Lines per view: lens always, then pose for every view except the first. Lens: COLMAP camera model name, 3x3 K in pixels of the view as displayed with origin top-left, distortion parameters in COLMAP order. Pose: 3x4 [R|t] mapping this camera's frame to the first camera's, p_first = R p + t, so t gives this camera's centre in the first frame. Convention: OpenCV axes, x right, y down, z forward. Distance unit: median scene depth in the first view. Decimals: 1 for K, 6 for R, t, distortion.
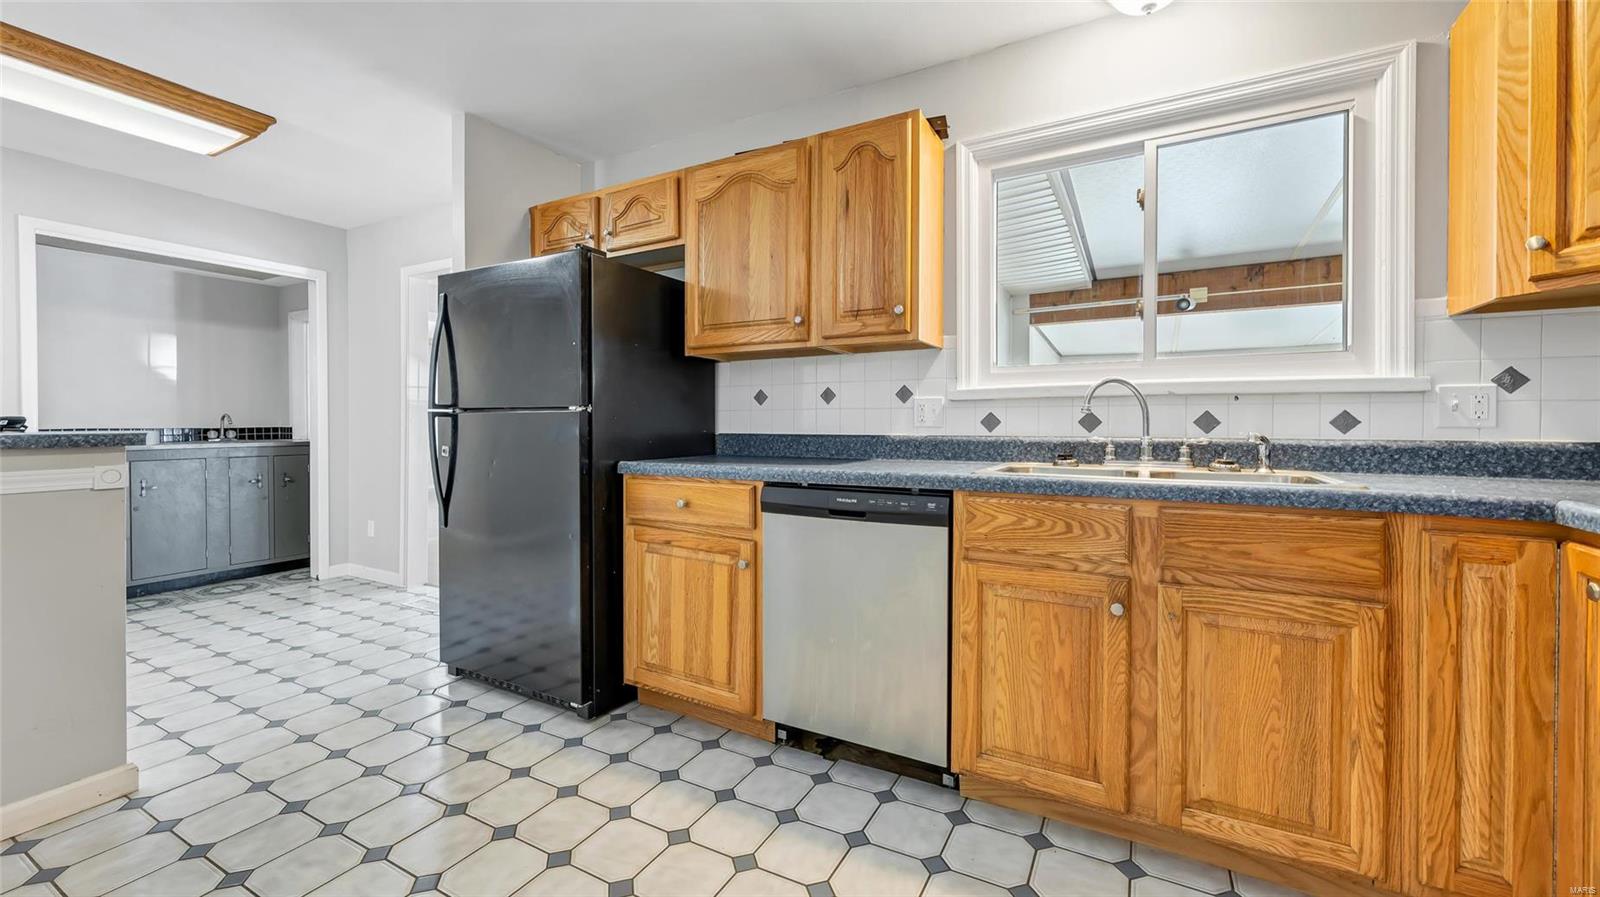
lens RADIAL K [[624.1, 0, 803.8], [0, 624.1, 431.3], [0, 0, 1]] dist [0.003145, -0.000239]
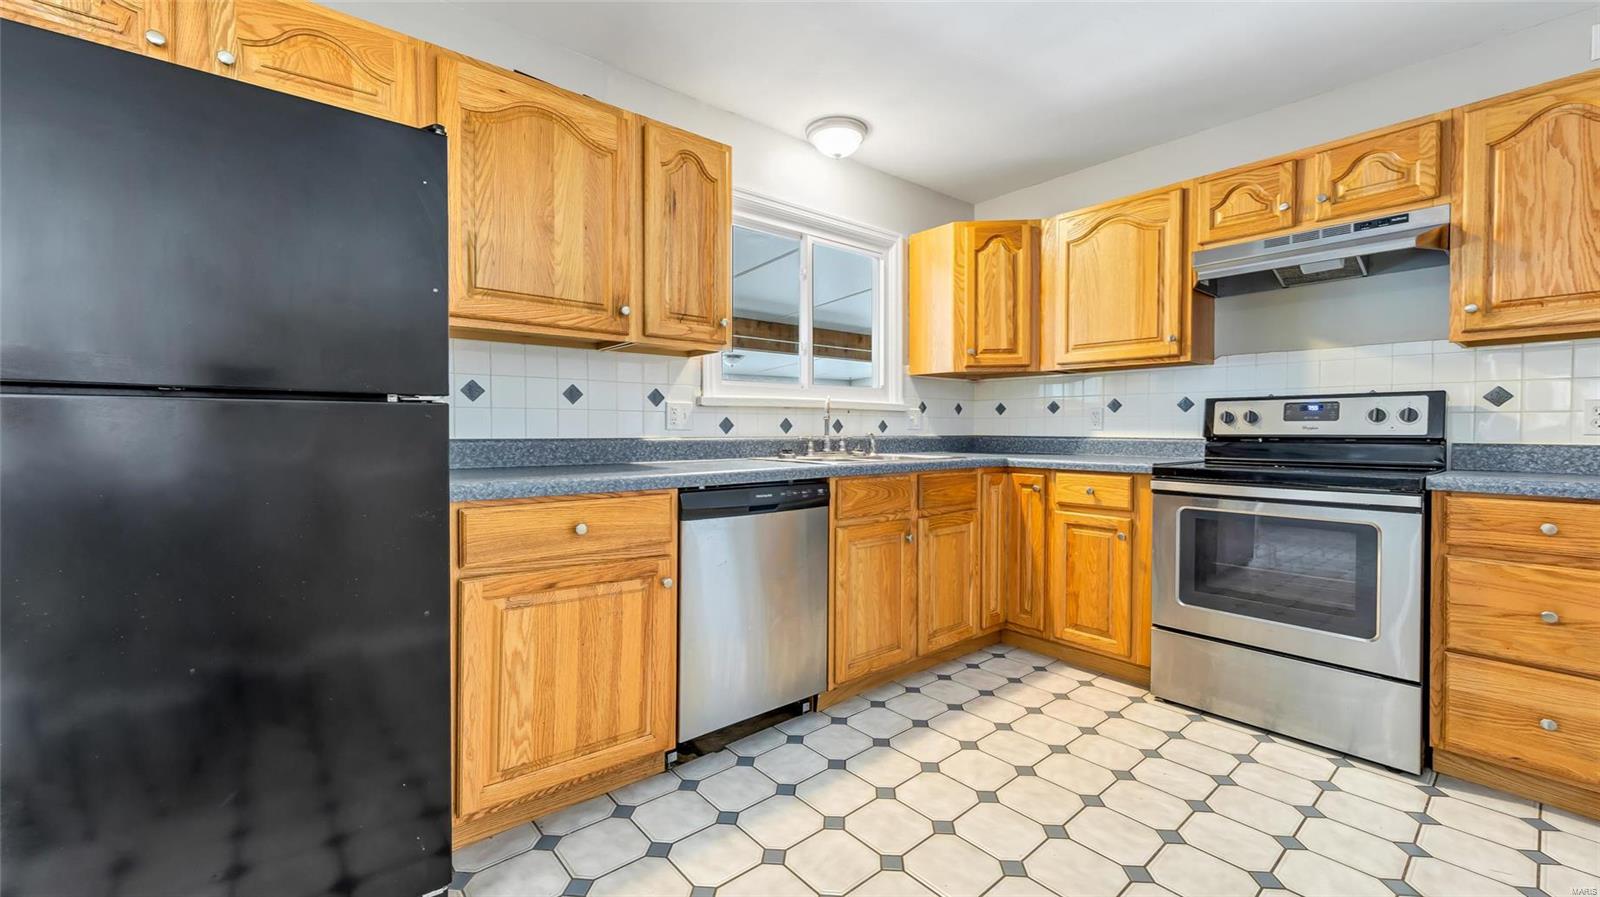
lens RADIAL K [[624.1, 0, 804.9], [0, 624.1, 440.4], [0, 0, 1]] dist [0.003145, -0.000239]
pose [[0.365752, -0.017763, 0.930543, -0.817010], [0.007722, 0.999841, 0.016050, -0.004388], [-0.930680, 0.001316, 0.365831, 0.463449]]
